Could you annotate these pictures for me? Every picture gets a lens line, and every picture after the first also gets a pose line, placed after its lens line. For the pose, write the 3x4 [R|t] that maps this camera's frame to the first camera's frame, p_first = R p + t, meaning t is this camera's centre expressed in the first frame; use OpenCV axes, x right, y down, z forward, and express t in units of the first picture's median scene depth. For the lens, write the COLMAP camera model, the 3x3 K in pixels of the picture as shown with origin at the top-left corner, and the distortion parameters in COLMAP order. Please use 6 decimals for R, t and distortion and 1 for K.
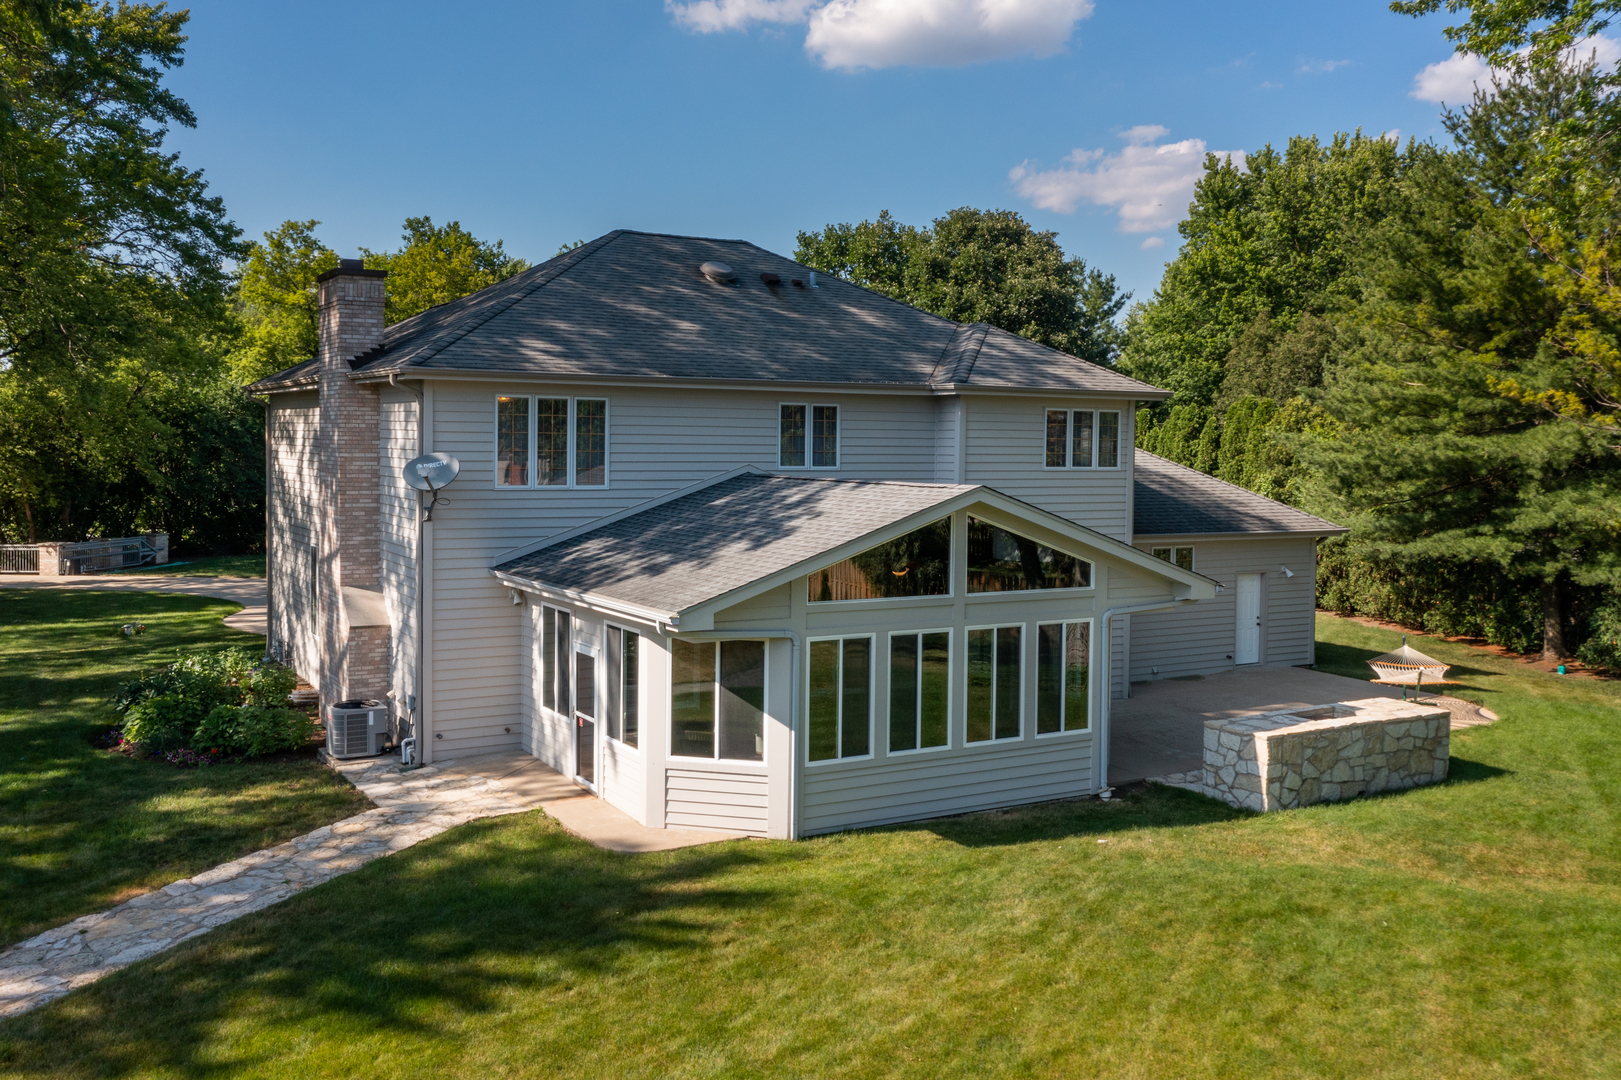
lens RADIAL K [[1412.1, 0, 812.8], [0, 1412.1, 495.5], [0, 0, 1]] dist [-0.016441, -0.005958]
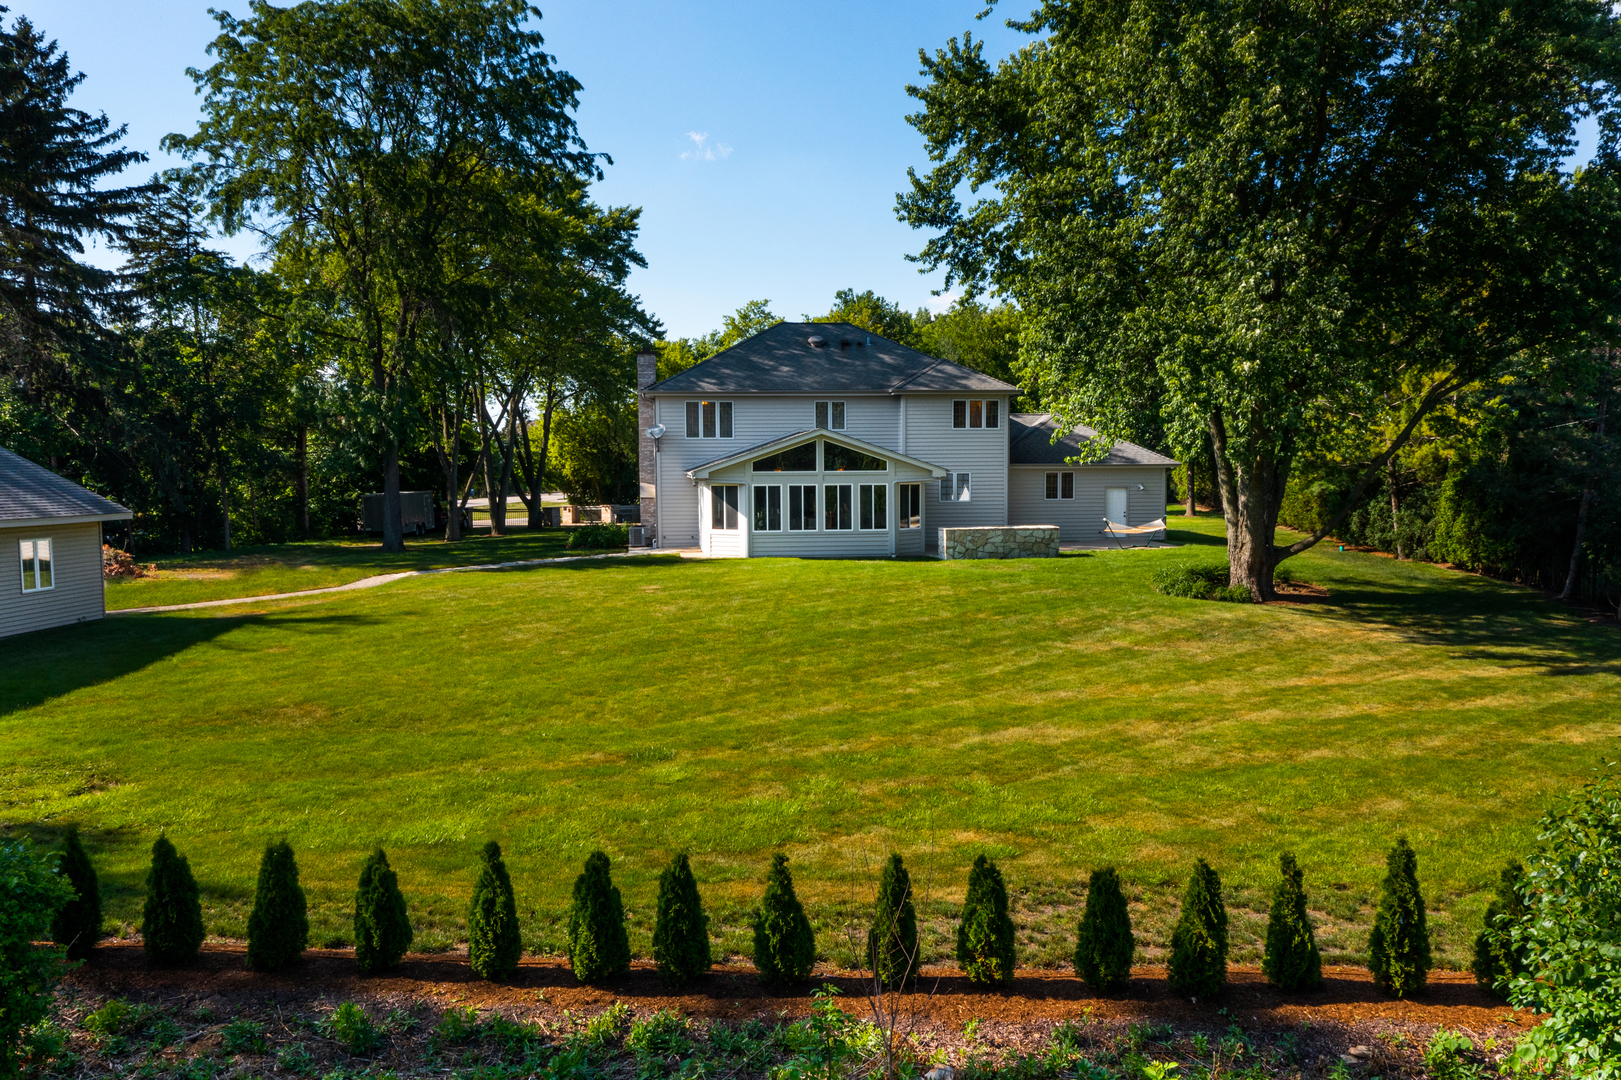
lens RADIAL K [[1333.7, 0, 779.4], [0, 1333.7, 537.7], [0, 0, 1]] dist [-0.004217, 0.000654]
pose [[0.908209, 0.006030, -0.418473, 1.008121], [0.001358, 0.999848, 0.017354, 0.143610], [0.418514, -0.016330, 0.908063, -1.184160]]
